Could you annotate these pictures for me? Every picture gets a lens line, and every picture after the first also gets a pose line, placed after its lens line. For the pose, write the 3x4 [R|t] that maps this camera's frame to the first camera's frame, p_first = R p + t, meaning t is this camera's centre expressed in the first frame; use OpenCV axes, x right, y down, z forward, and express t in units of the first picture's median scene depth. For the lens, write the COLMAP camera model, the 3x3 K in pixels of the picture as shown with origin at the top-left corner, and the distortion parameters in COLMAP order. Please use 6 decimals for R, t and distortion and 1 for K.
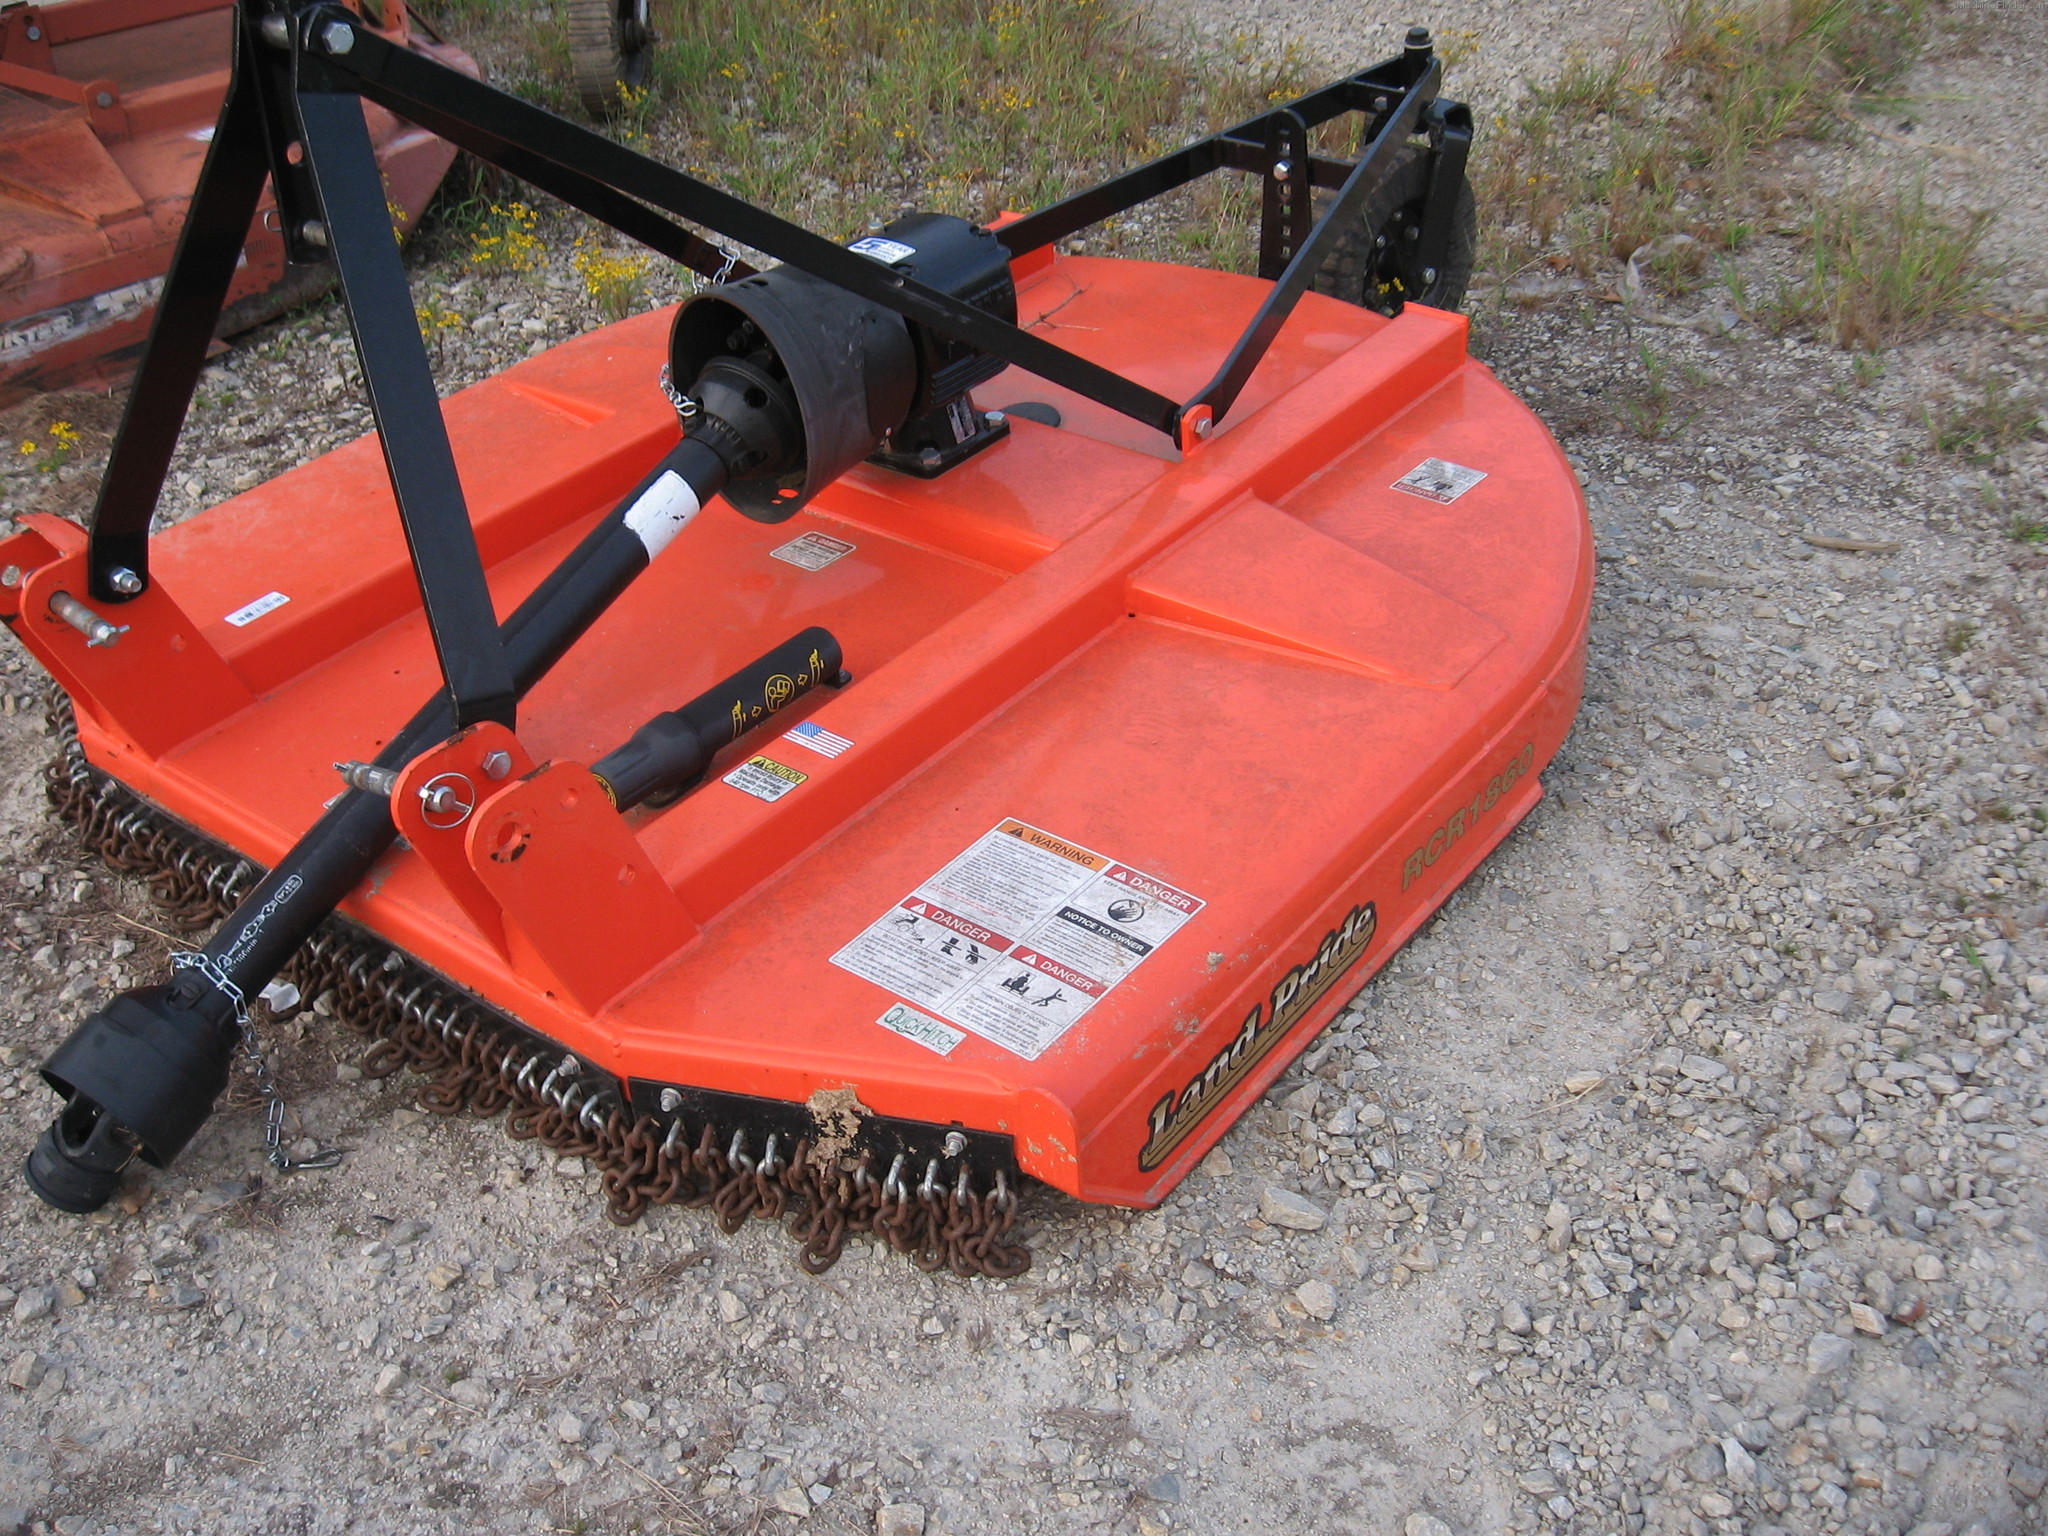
lens RADIAL K [[2091.5, 0, 1024.0], [0, 2091.5, 768.0], [0, 0, 1]] dist [-0.117171, 0.043478]
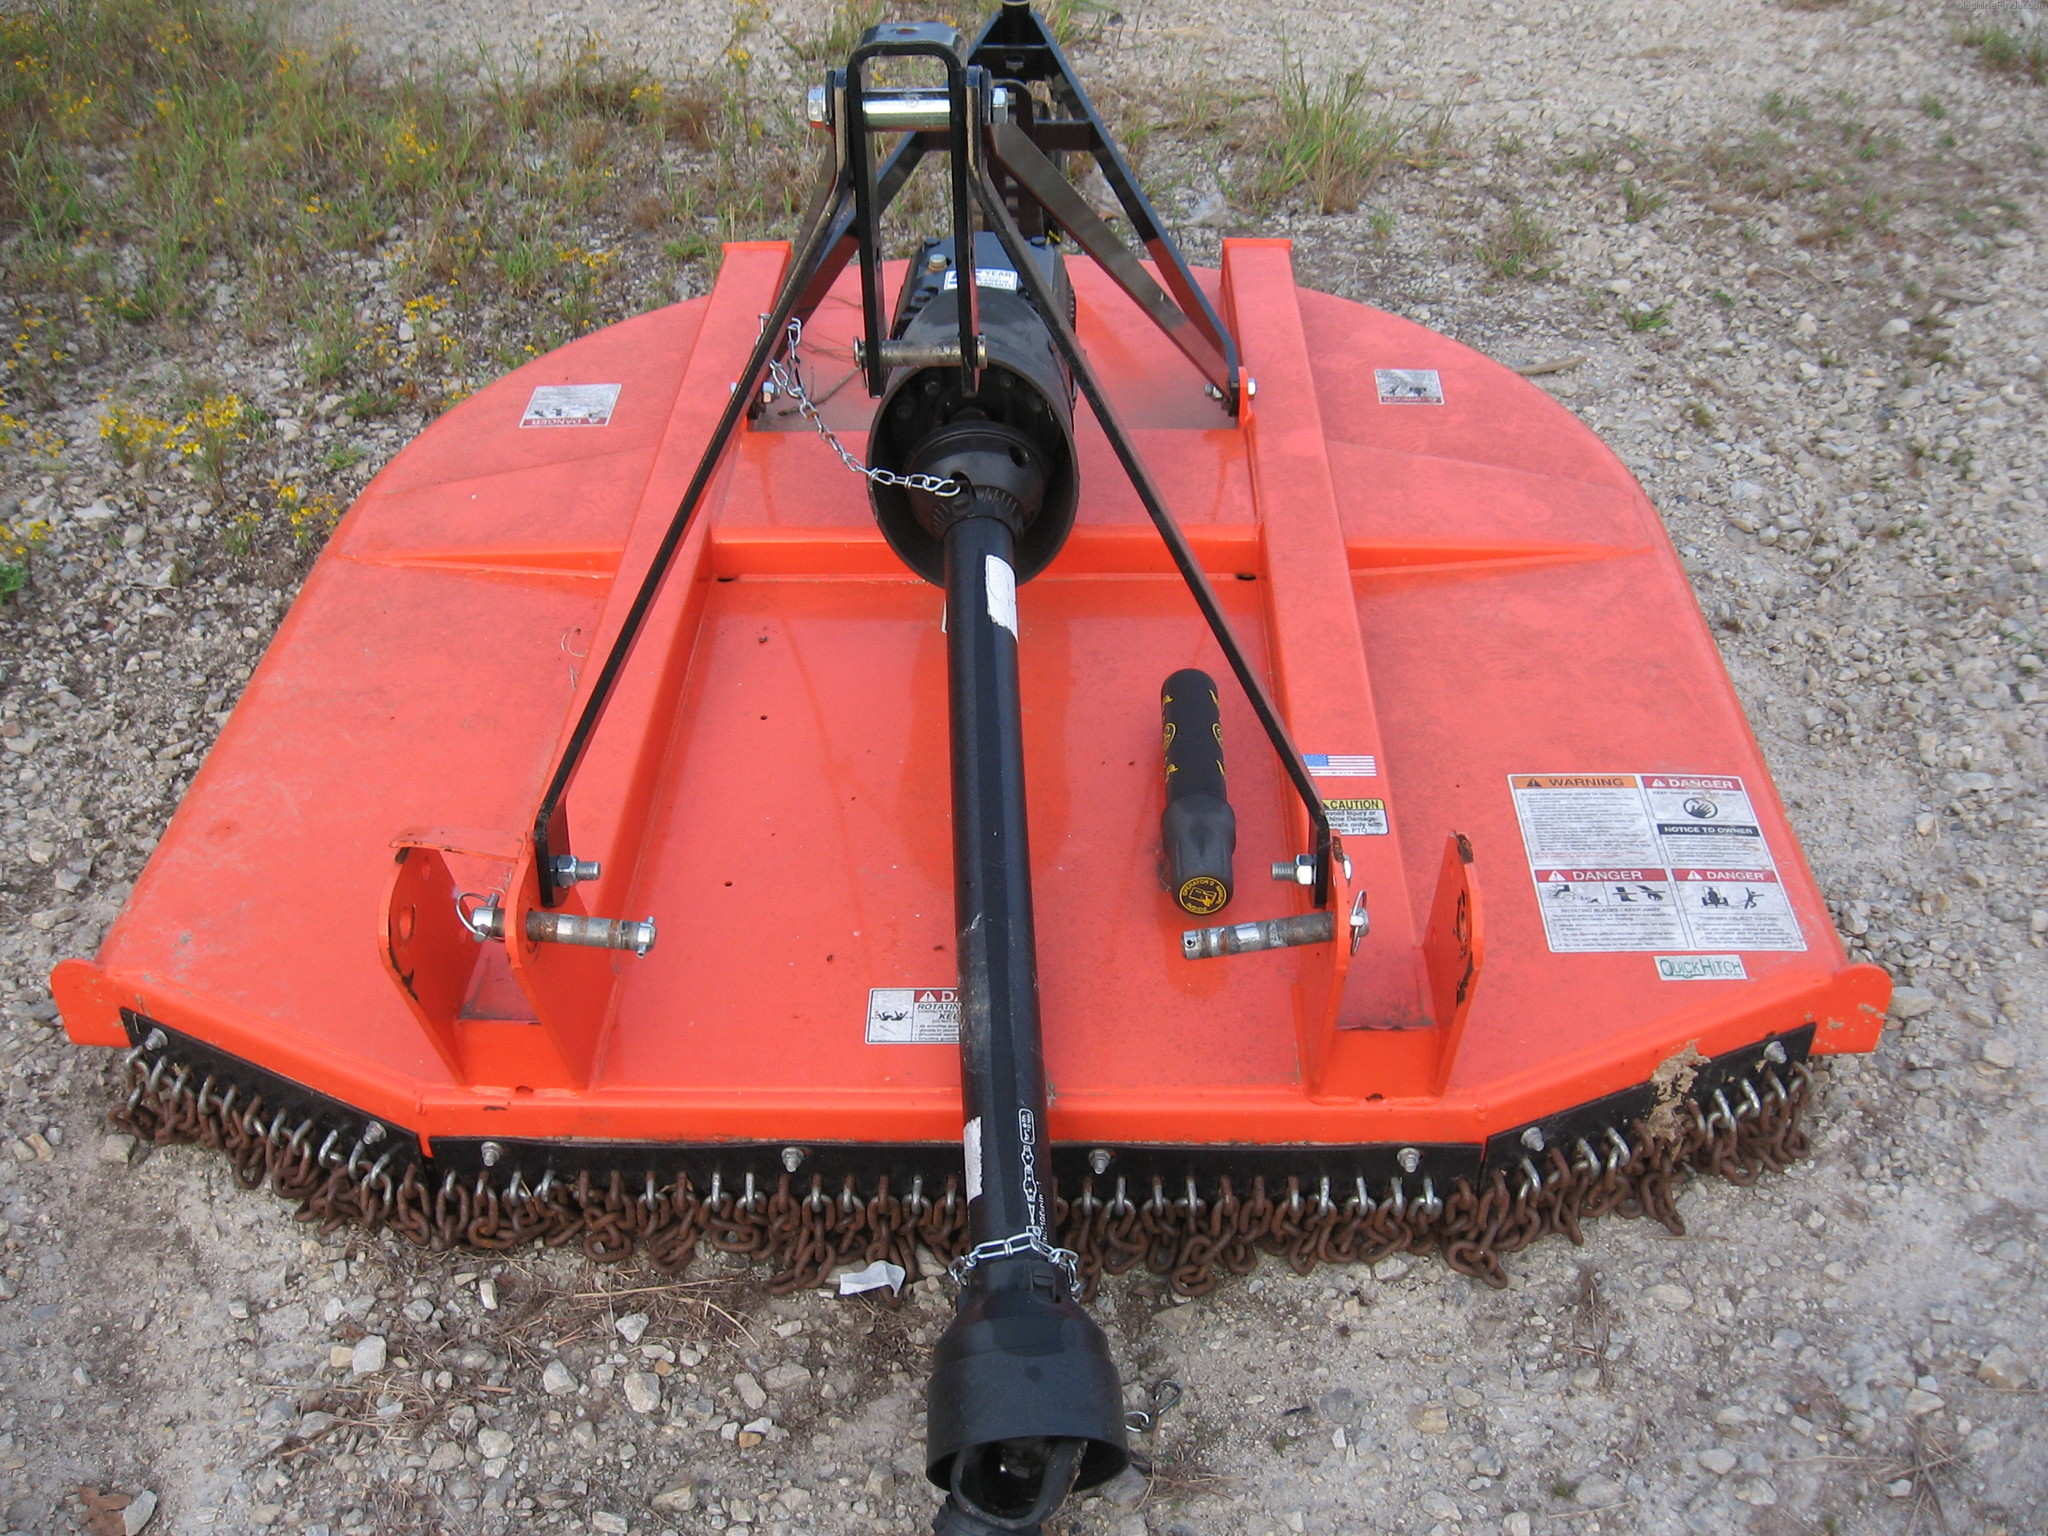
lens RADIAL K [[2091.5, 0, 1024.0], [0, 2091.5, 768.0], [0, 0, 1]] dist [-0.117171, 0.043478]
pose [[0.799885, -0.325260, 0.504372, -0.749811], [0.318163, 0.942406, 0.103164, -0.169009], [-0.508878, 0.077953, 0.857302, 0.267376]]
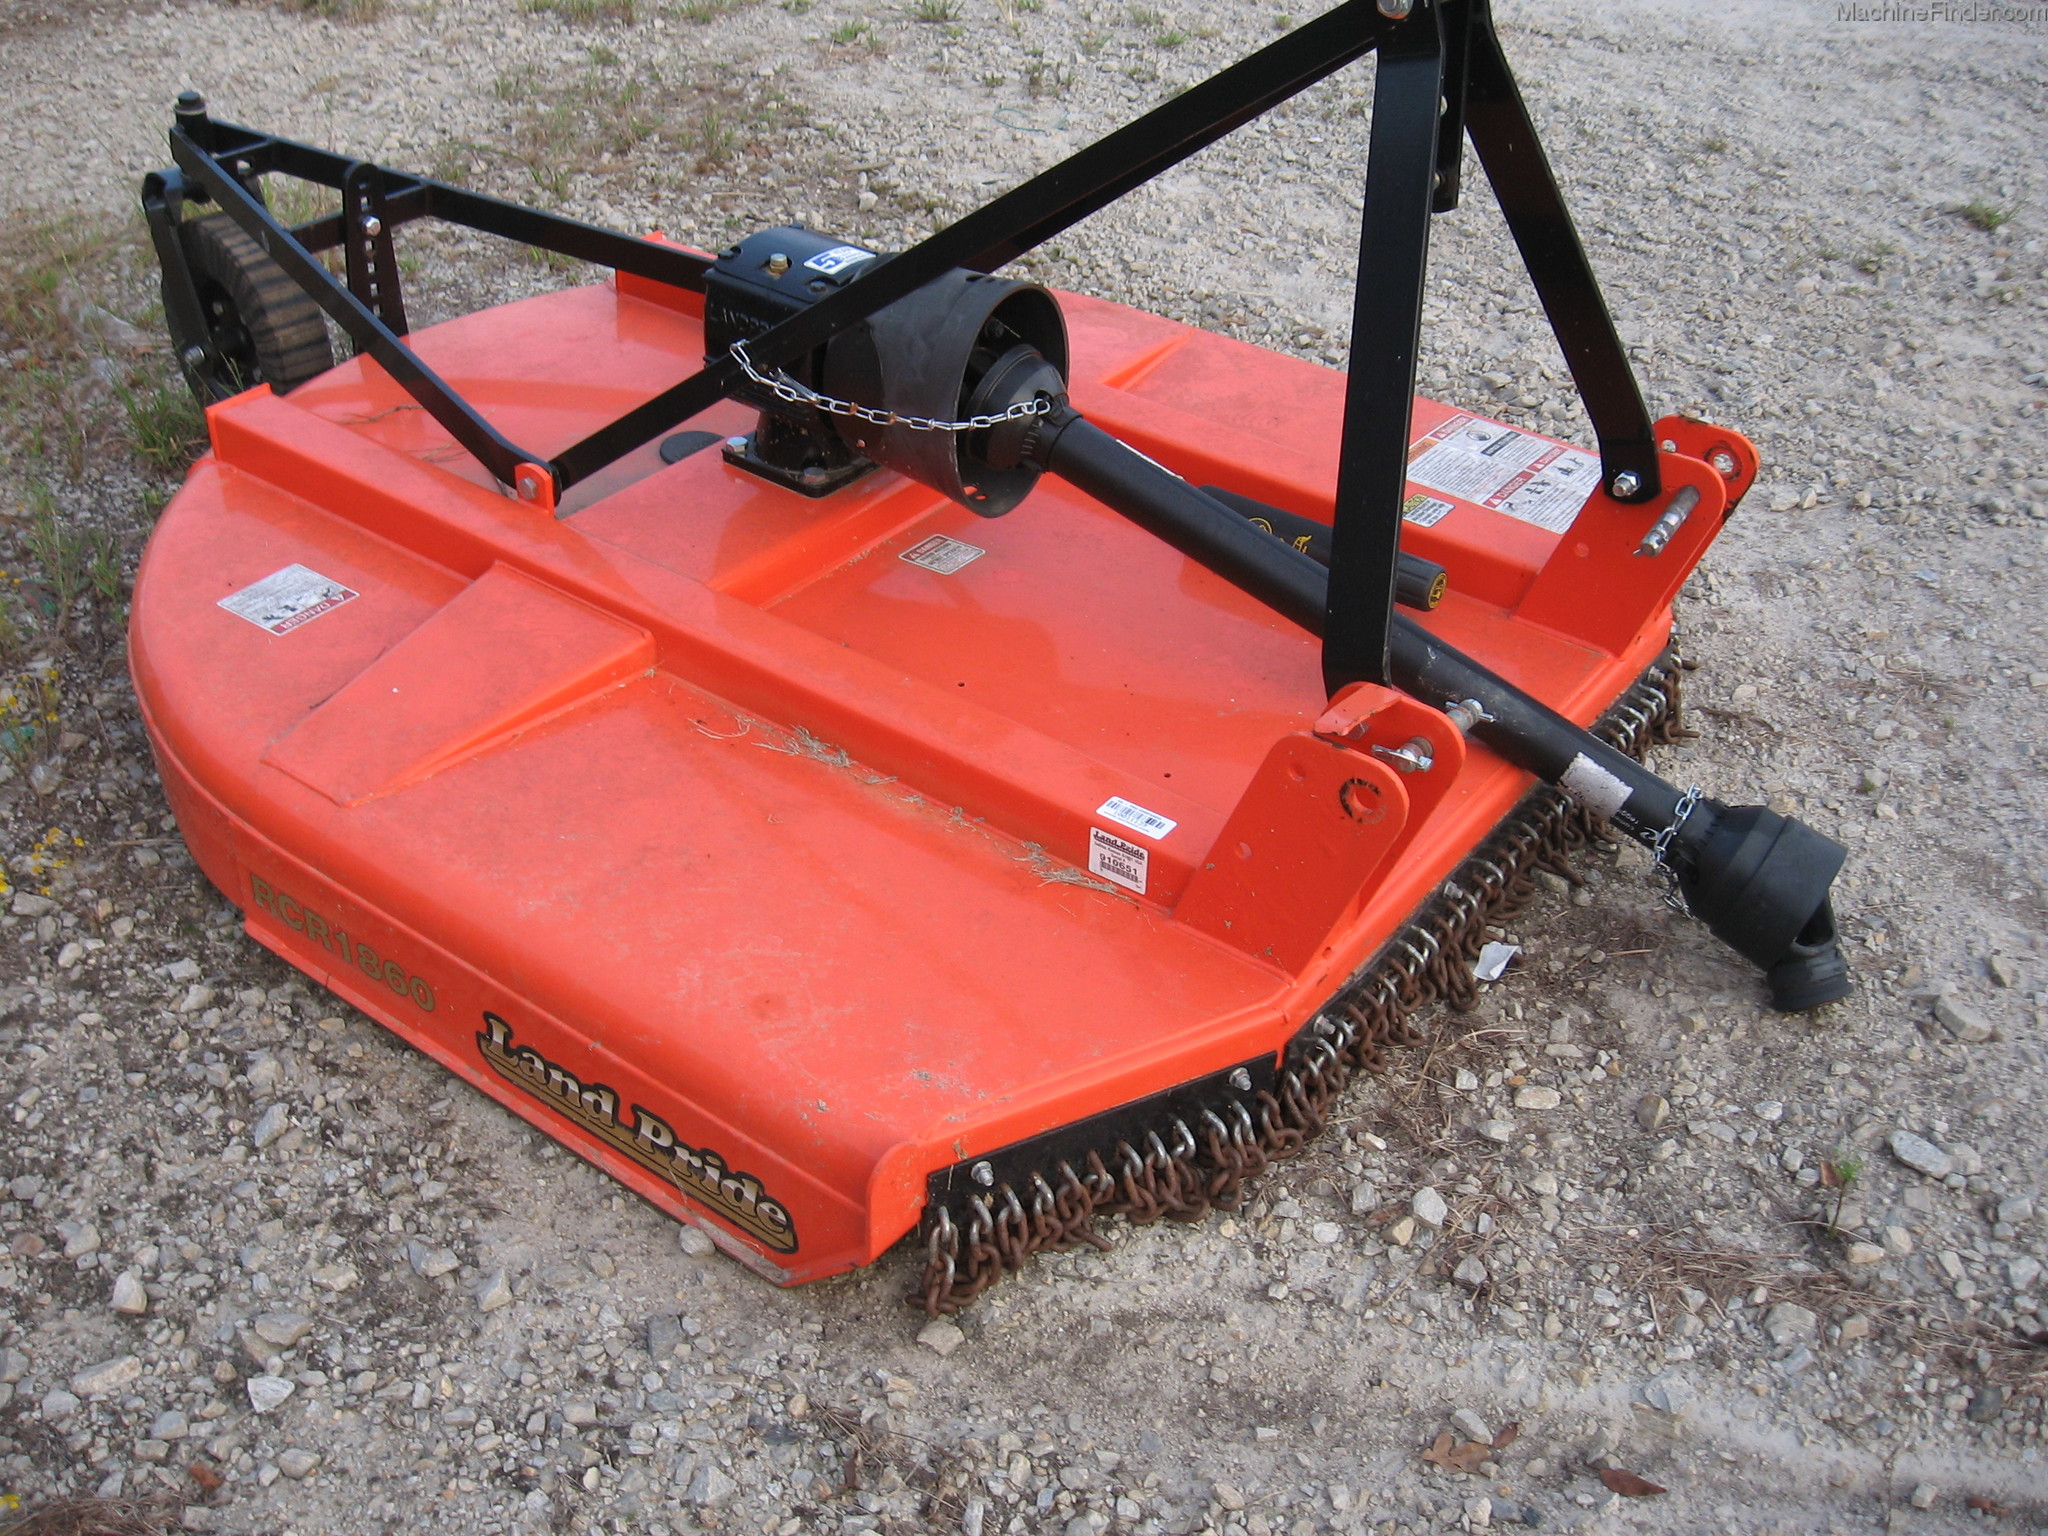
lens RADIAL K [[2091.5, 0, 1024.0], [0, 2091.5, 768.0], [0, 0, 1]] dist [-0.117171, 0.043478]
pose [[-0.027731, -0.524996, 0.850653, -1.310378], [0.543247, 0.706430, 0.453696, -0.604872], [-0.839115, 0.474696, 0.265613, 0.987424]]
